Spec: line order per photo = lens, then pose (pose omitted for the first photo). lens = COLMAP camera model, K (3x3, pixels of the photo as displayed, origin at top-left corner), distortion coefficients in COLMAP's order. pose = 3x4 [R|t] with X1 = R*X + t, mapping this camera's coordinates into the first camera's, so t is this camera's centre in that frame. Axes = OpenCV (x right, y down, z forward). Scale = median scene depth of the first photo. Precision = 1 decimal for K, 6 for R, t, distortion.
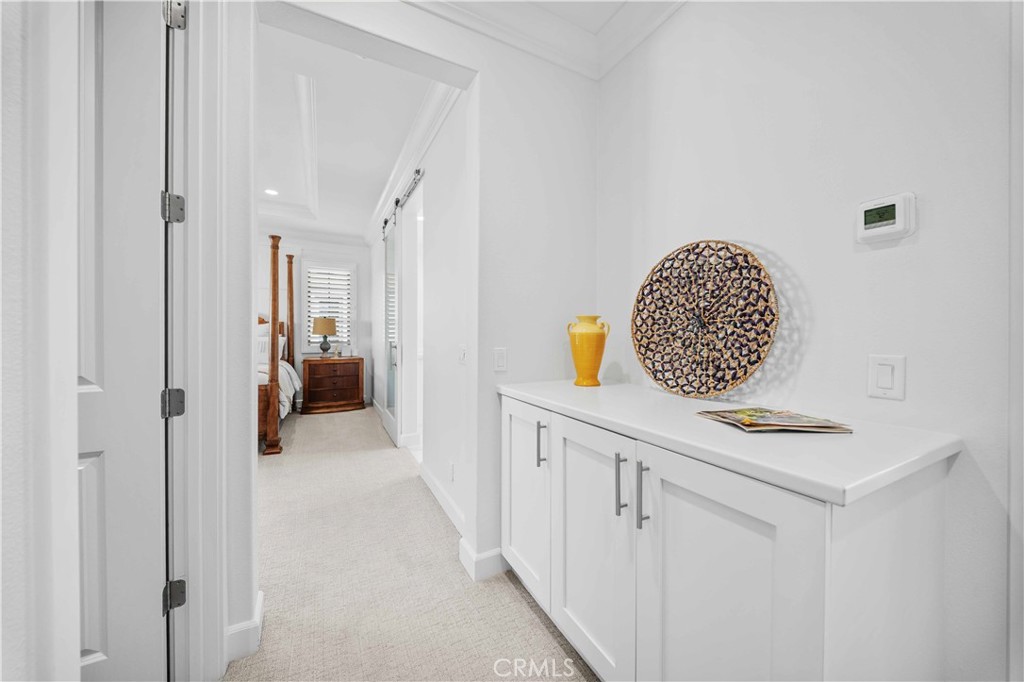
lens RADIAL K [[362.6, 0, 514.4], [0, 362.6, 332.6], [0, 0, 1]] dist [0.000728, -0.003167]
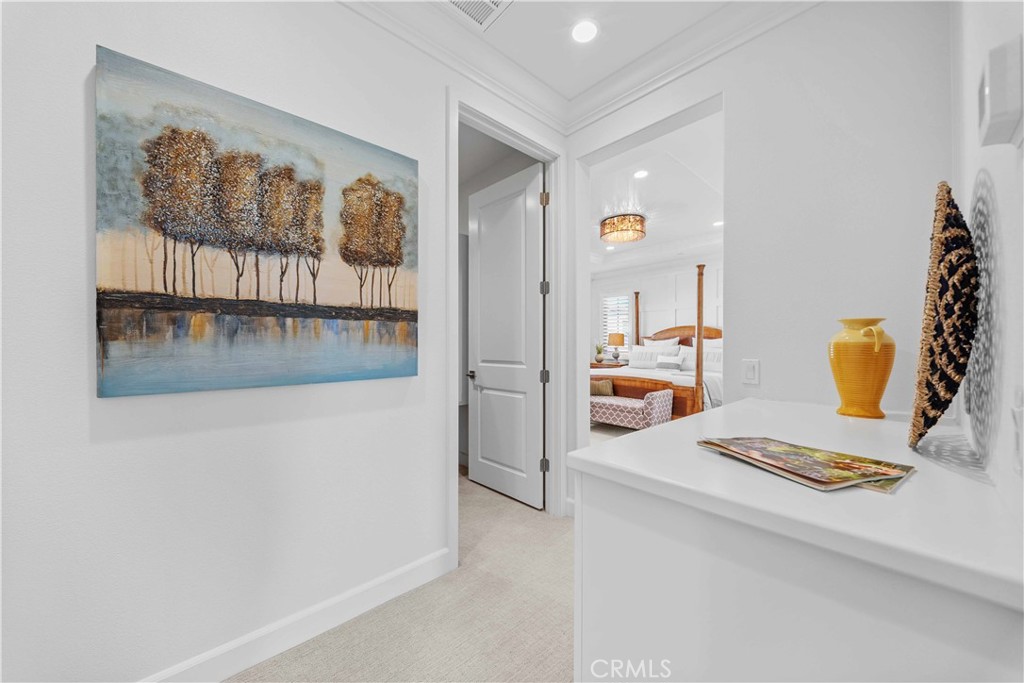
lens RADIAL K [[362.6, 0, 506.8], [0, 362.6, 342.7], [0, 0, 1]] dist [0.000728, -0.003167]
pose [[0.229454, -0.007100, -0.973294, 0.249236], [-0.000065, 0.999973, -0.007310, 0.001750], [0.973320, 0.001741, 0.229447, 0.061740]]
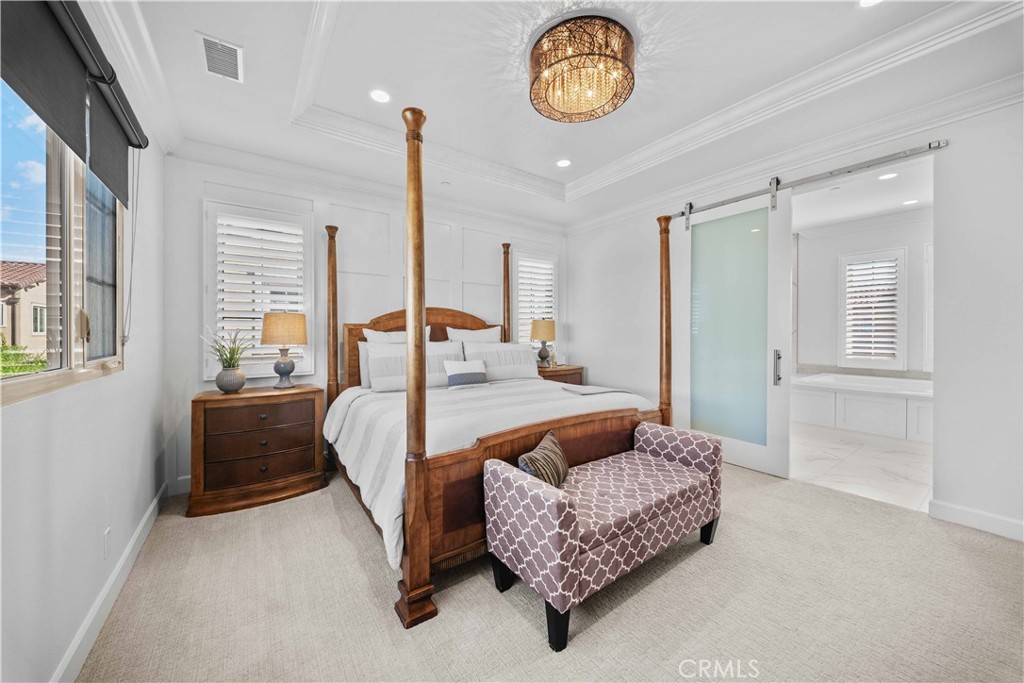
lens RADIAL K [[362.6, 0, 509.5], [0, 362.6, 335.4], [0, 0, 1]] dist [0.000728, -0.003167]
pose [[0.991035, -0.005743, 0.133479, -0.741272], [0.004128, 0.999915, 0.012377, -0.015640], [-0.133538, -0.011715, 0.990974, 0.180866]]
